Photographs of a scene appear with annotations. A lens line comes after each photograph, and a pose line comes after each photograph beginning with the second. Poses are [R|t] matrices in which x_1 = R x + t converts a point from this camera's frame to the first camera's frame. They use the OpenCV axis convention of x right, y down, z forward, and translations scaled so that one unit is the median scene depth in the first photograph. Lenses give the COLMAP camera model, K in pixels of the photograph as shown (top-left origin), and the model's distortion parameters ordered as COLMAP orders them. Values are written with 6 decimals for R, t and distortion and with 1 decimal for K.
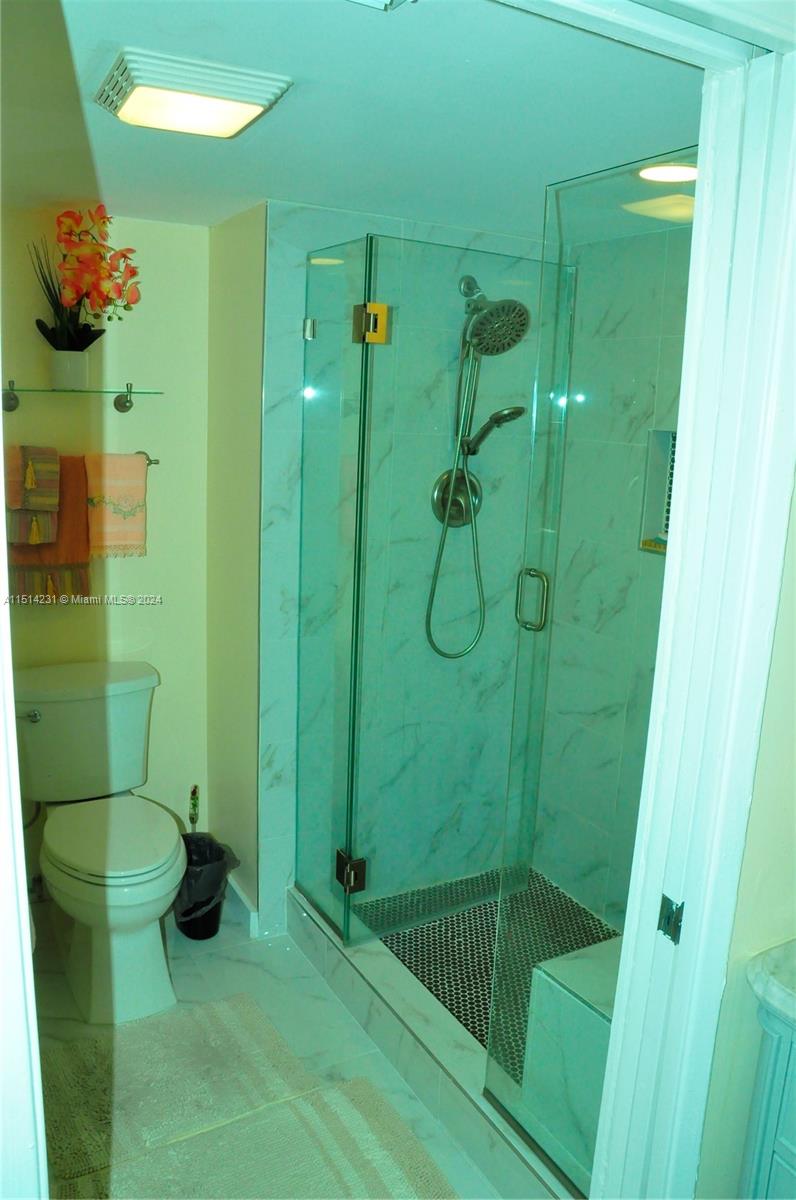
lens RADIAL K [[940.9, 0, 398.0], [0, 940.9, 600.0], [0, 0, 1]] dist [-0.157268, 0.136410]
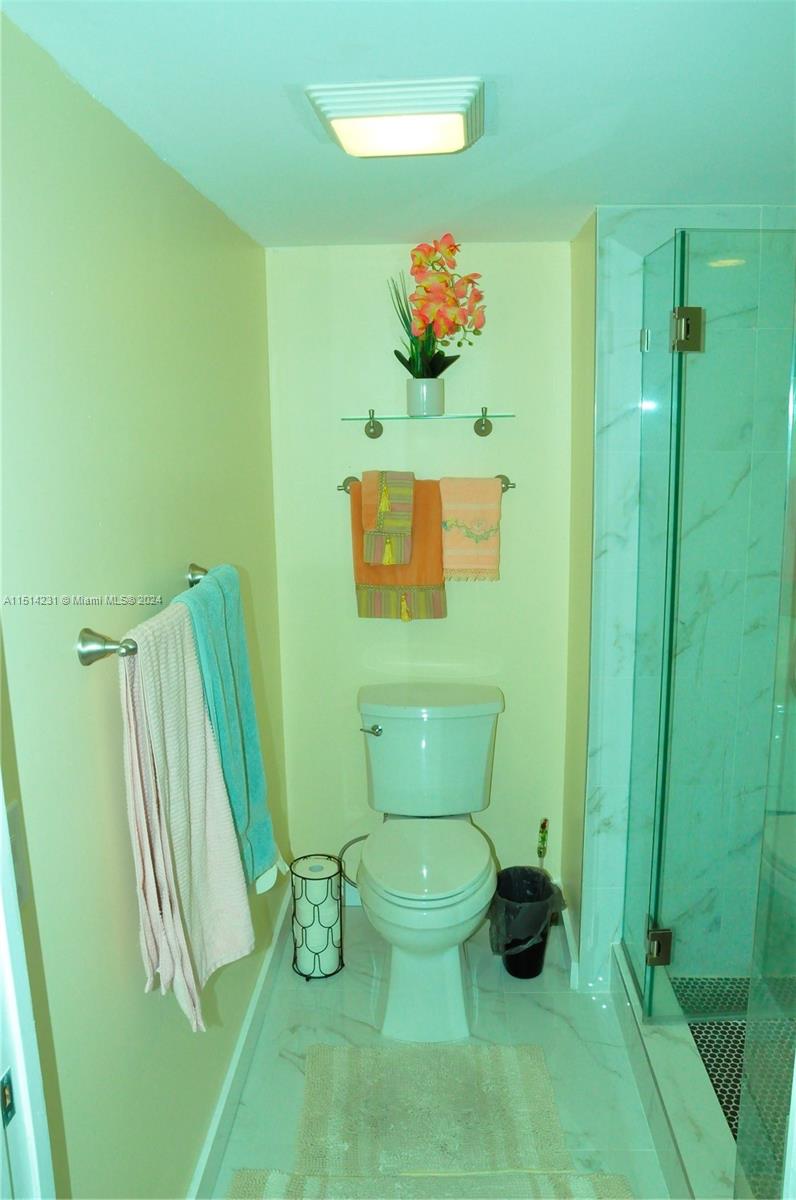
lens RADIAL K [[945.3, 0, 398.0], [0, 945.3, 600.0], [0, 0, 1]] dist [-0.157129, 0.134360]
pose [[0.852251, 0.047234, -0.520996, 0.176708], [-0.058485, 0.998275, -0.005167, -0.016748], [0.519853, 0.034874, 0.853543, 0.096802]]
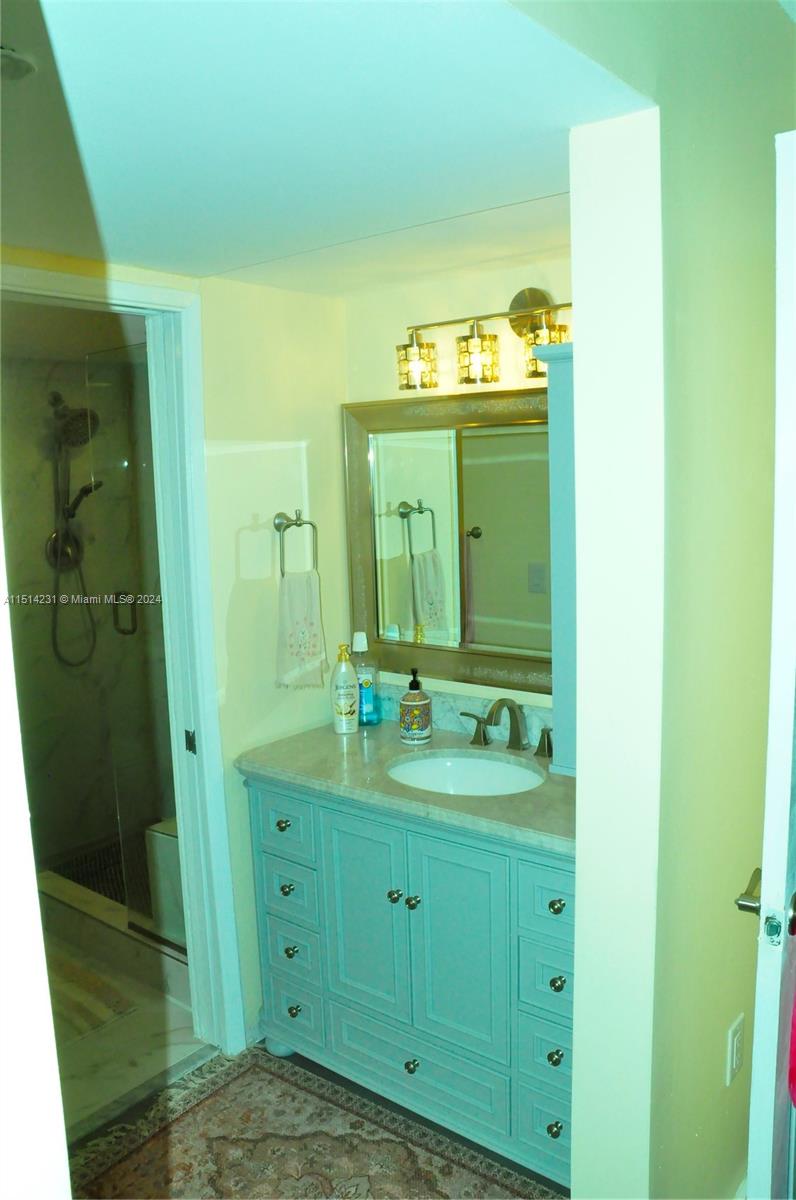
lens RADIAL K [[940.9, 0, 398.0], [0, 940.9, 600.0], [0, 0, 1]] dist [-0.157268, 0.136410]
pose [[0.924194, -0.111844, 0.365180, 0.013281], [0.137249, 0.989546, -0.044277, 0.103387], [-0.356411, 0.091042, 0.929883, -0.484711]]
